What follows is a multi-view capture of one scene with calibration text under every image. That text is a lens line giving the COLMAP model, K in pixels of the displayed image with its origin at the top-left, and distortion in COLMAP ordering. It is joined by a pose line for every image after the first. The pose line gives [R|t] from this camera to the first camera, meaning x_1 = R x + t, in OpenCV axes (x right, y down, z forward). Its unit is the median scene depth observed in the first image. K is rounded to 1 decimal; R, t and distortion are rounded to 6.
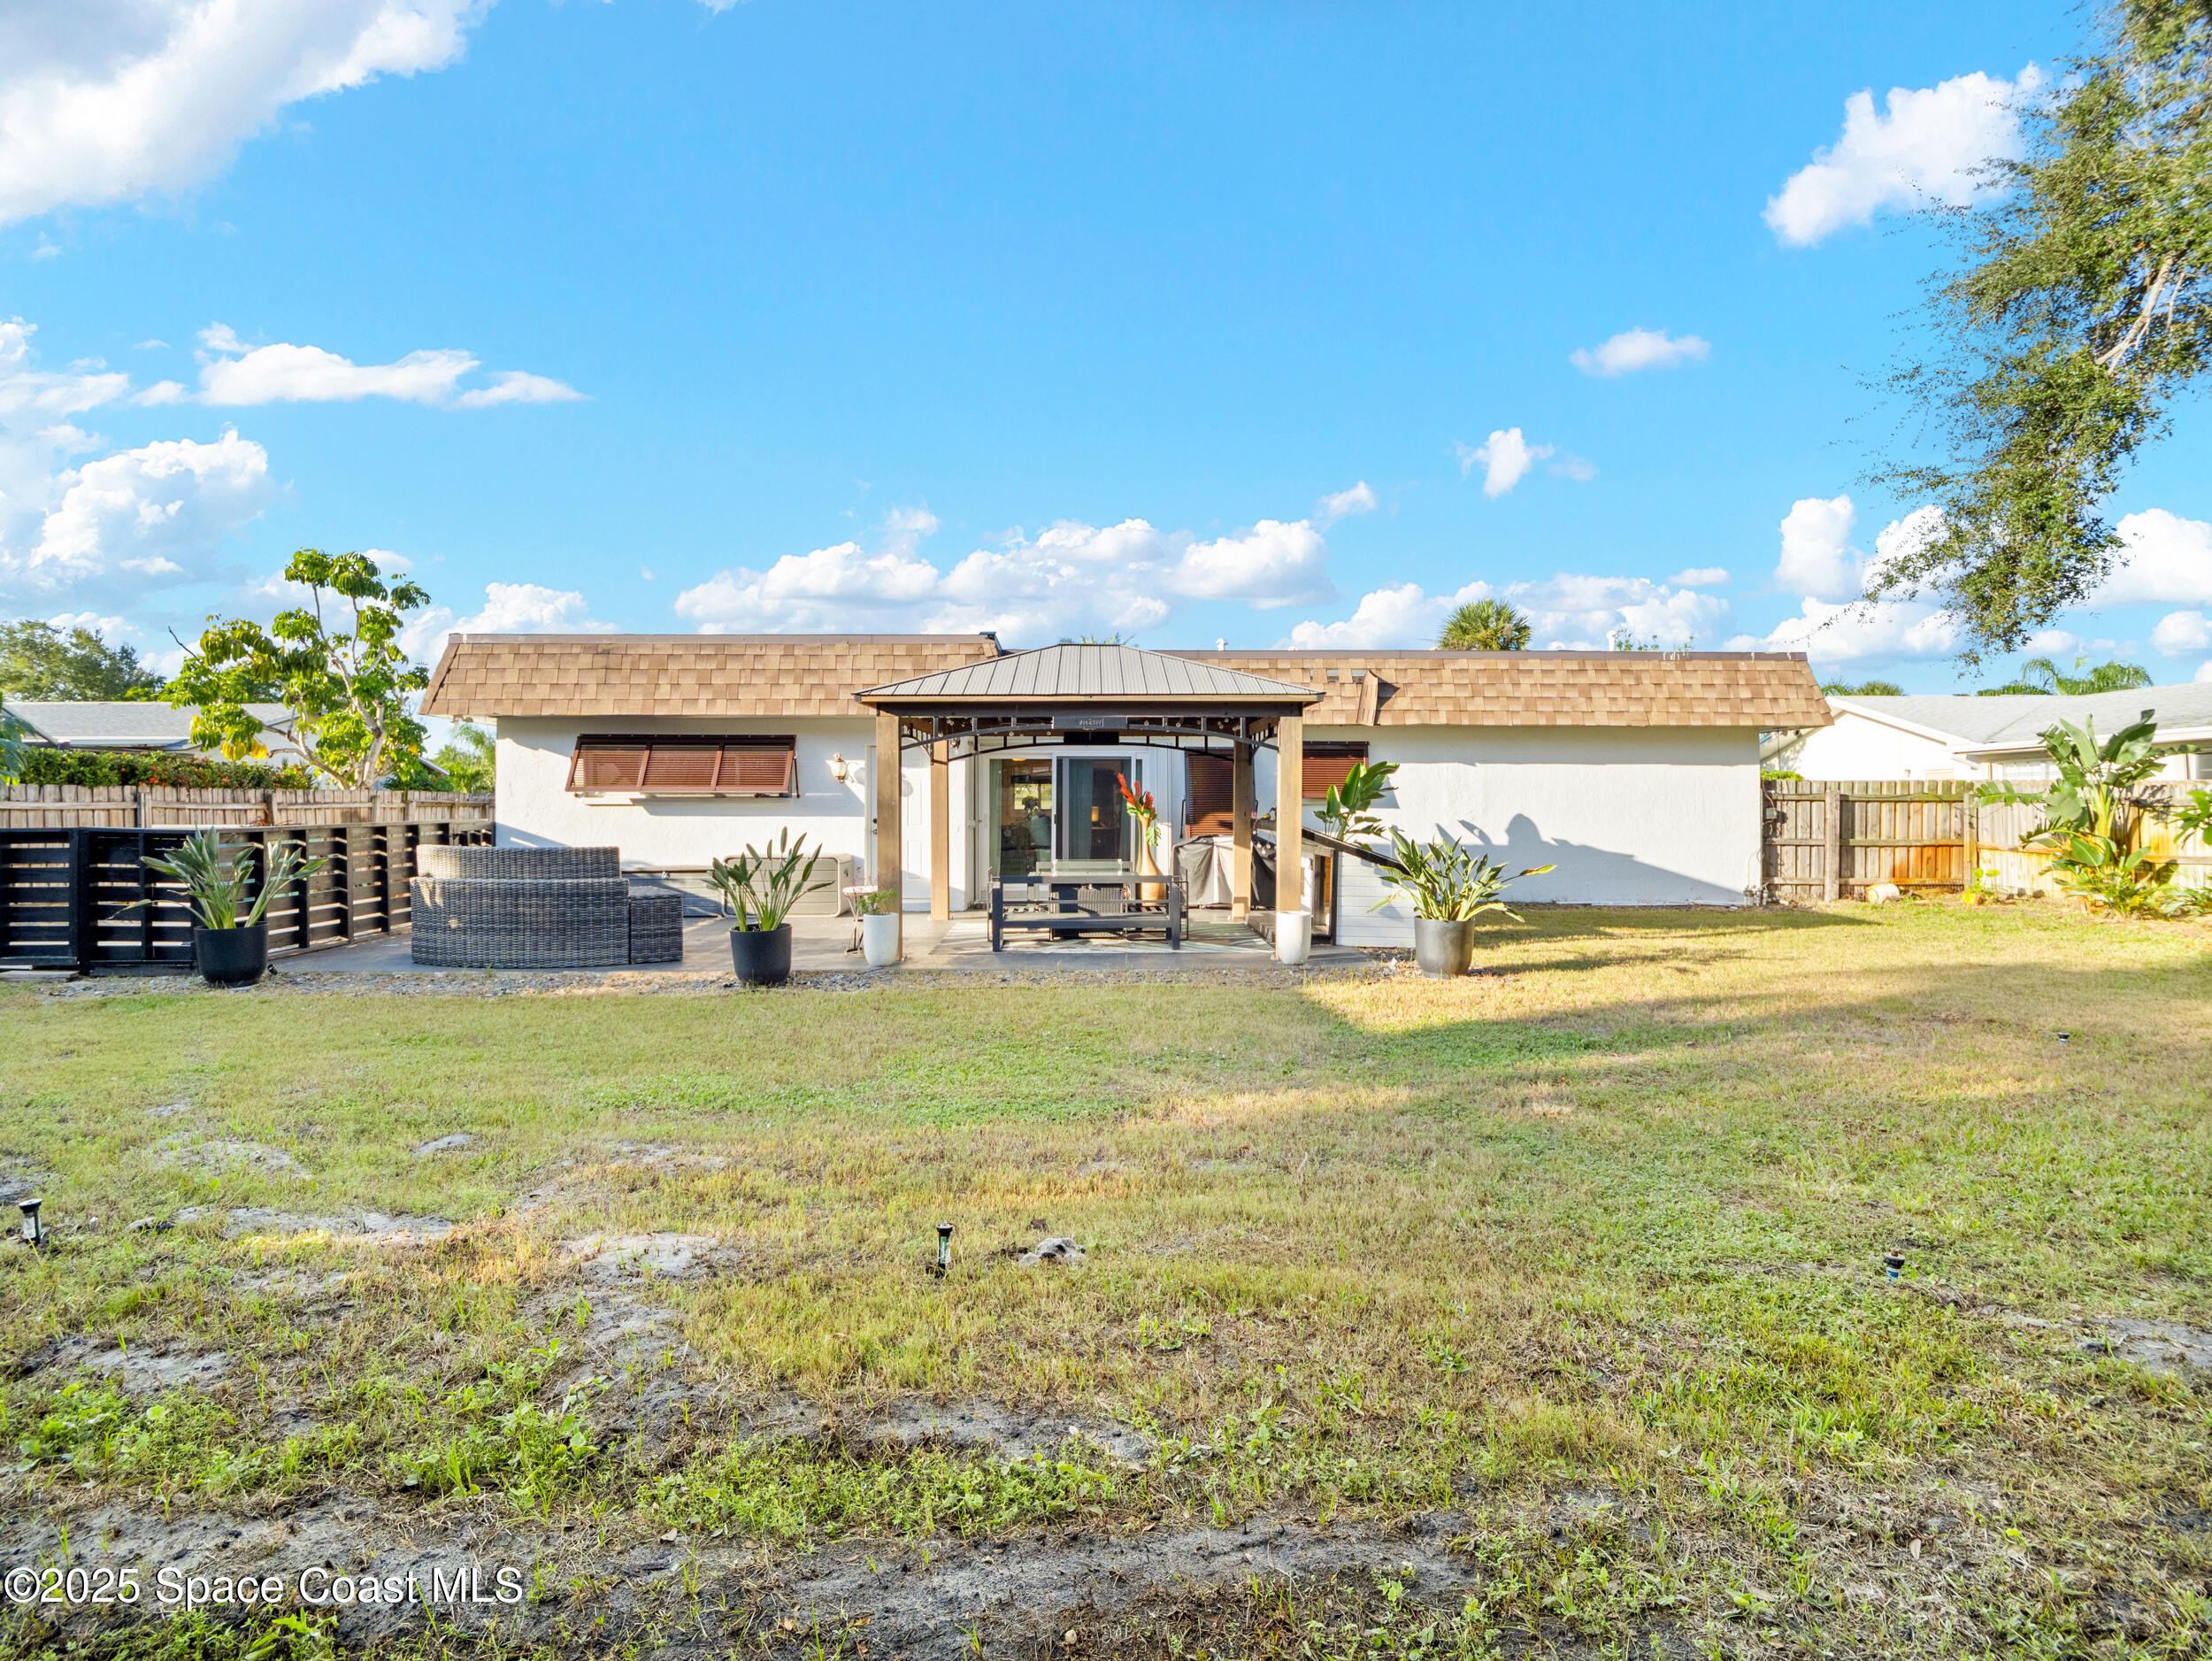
lens RADIAL K [[1061.2, 0, 1105.8], [0, 1061.2, 813.6], [0, 0, 1]] dist [-0.000923, -0.014370]
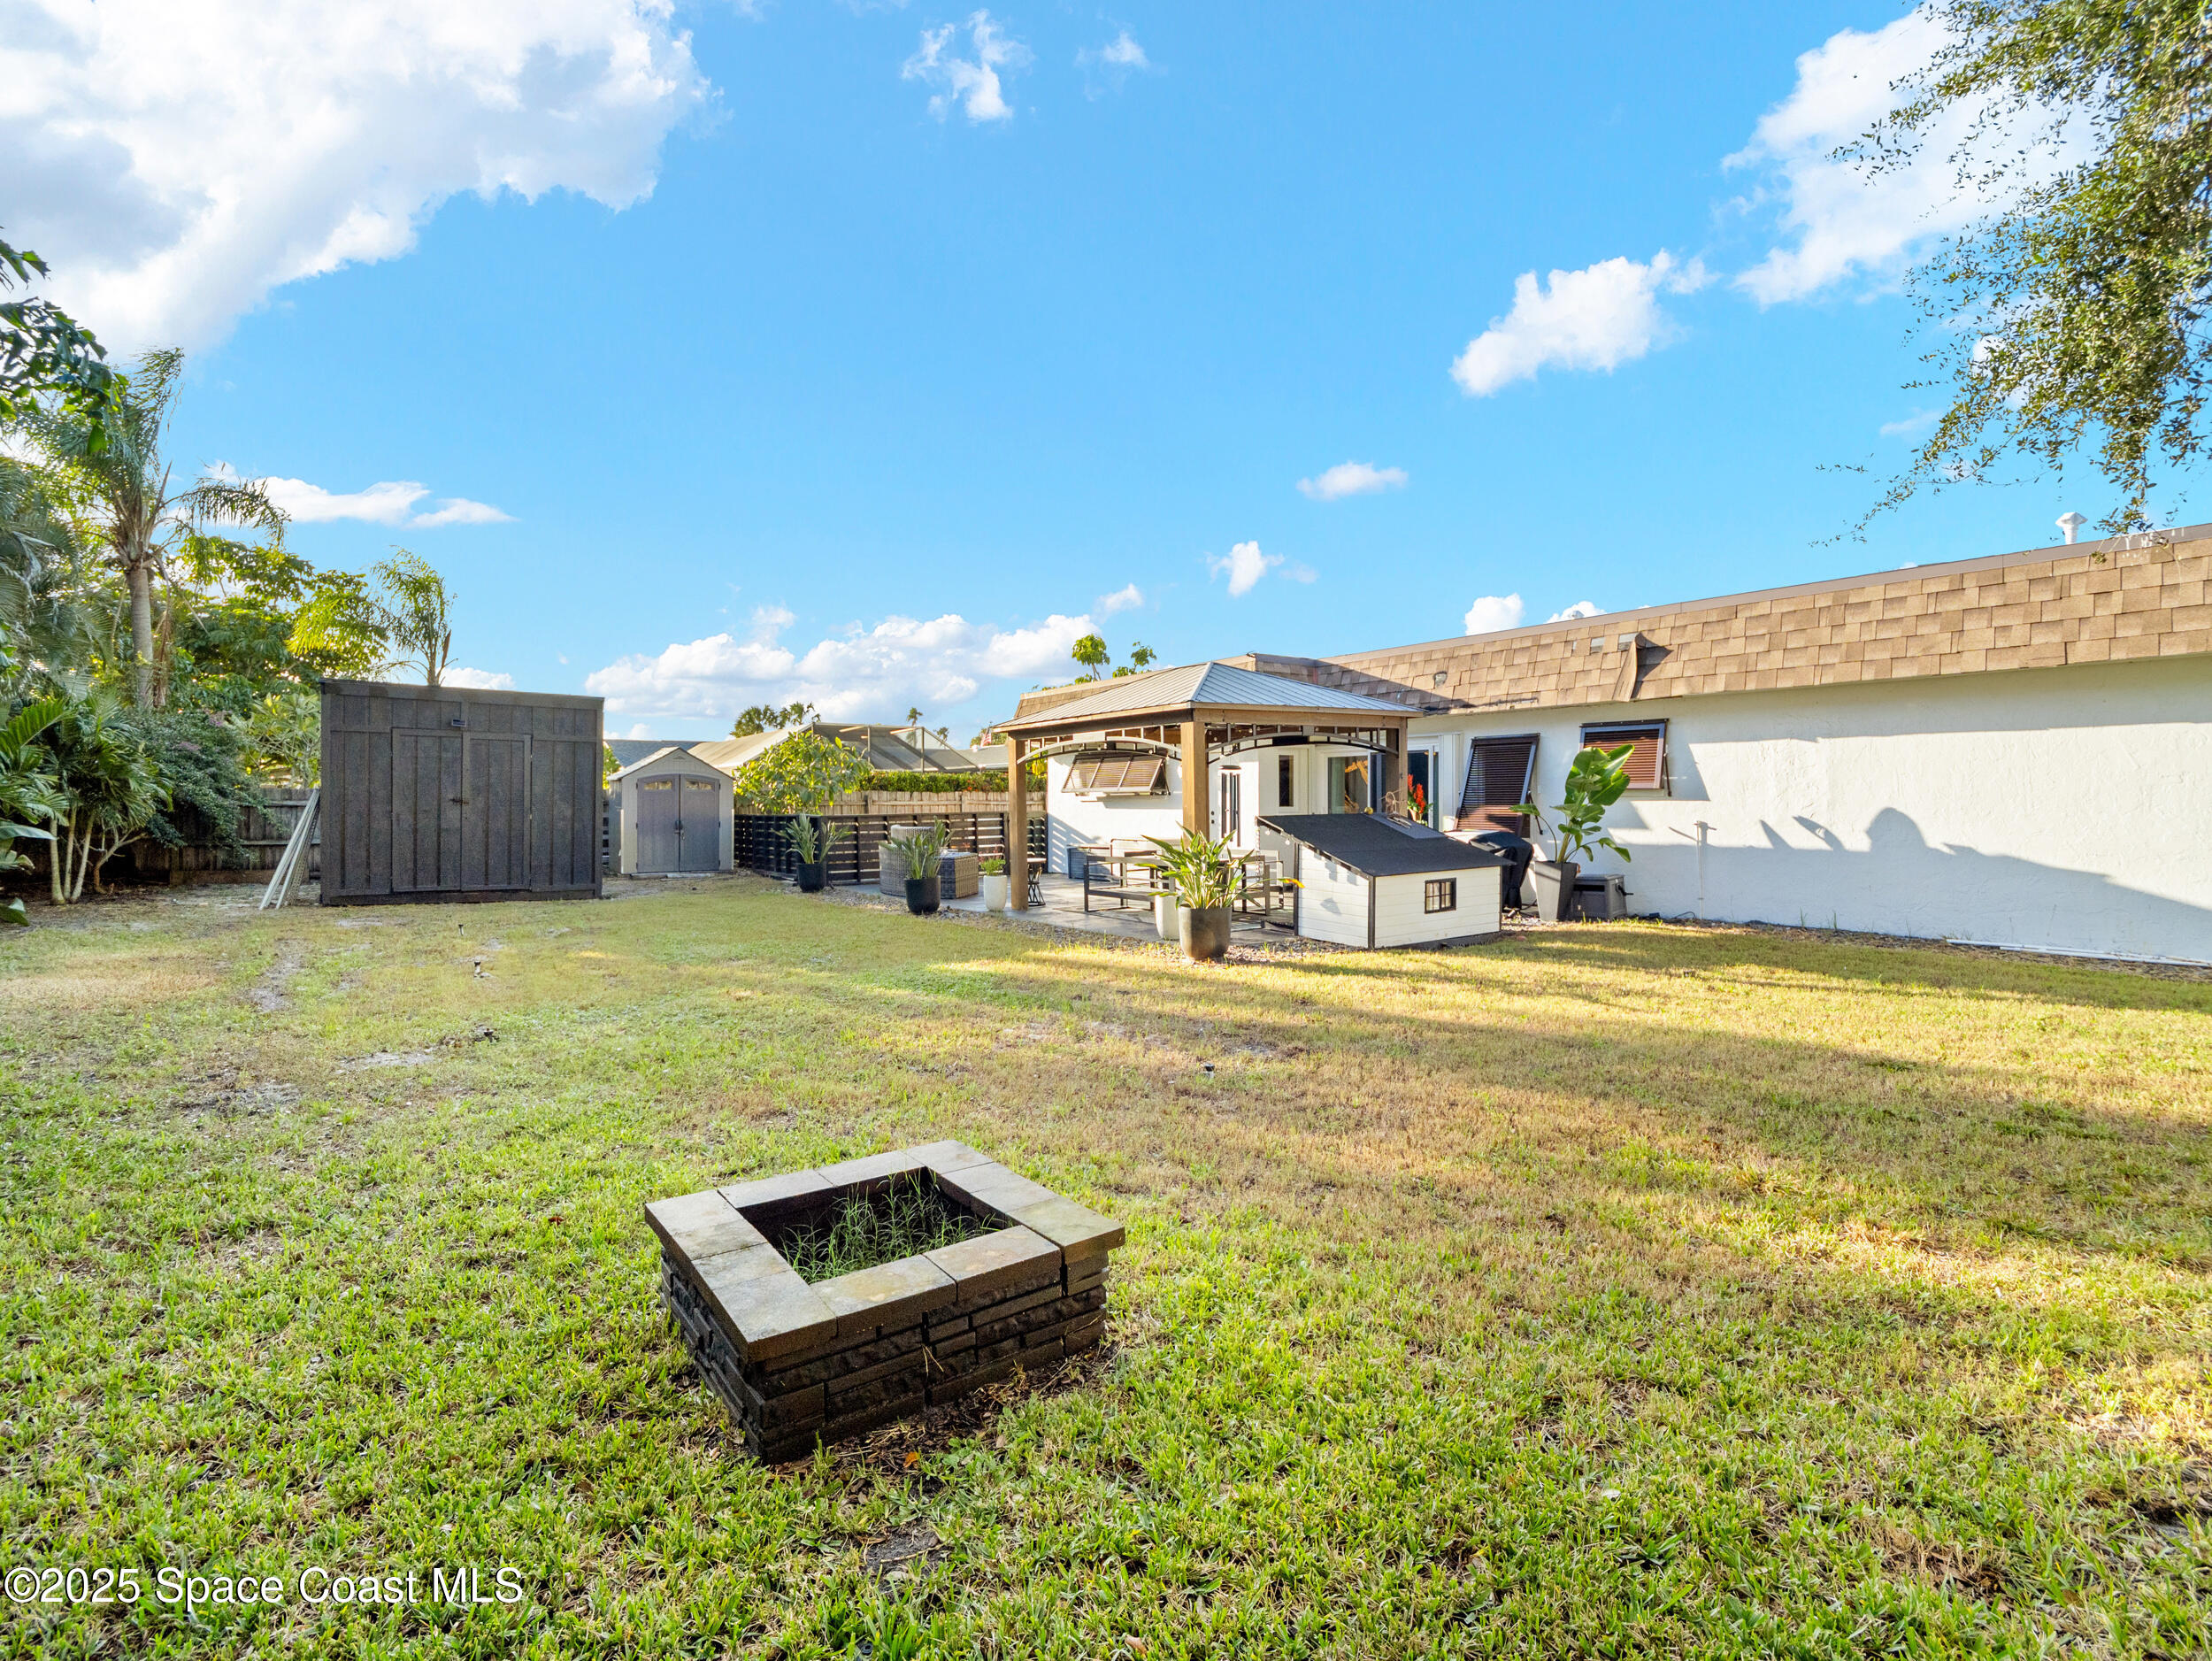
lens RADIAL K [[1061.2, 0, 1105.8], [0, 1061.2, 813.6], [0, 0, 1]] dist [-0.000923, -0.014370]
pose [[0.561146, 0.004915, -0.827702, 0.702273], [0.001889, 0.999972, 0.007218, -0.001617], [0.827715, -0.005614, 0.561121, 0.193274]]
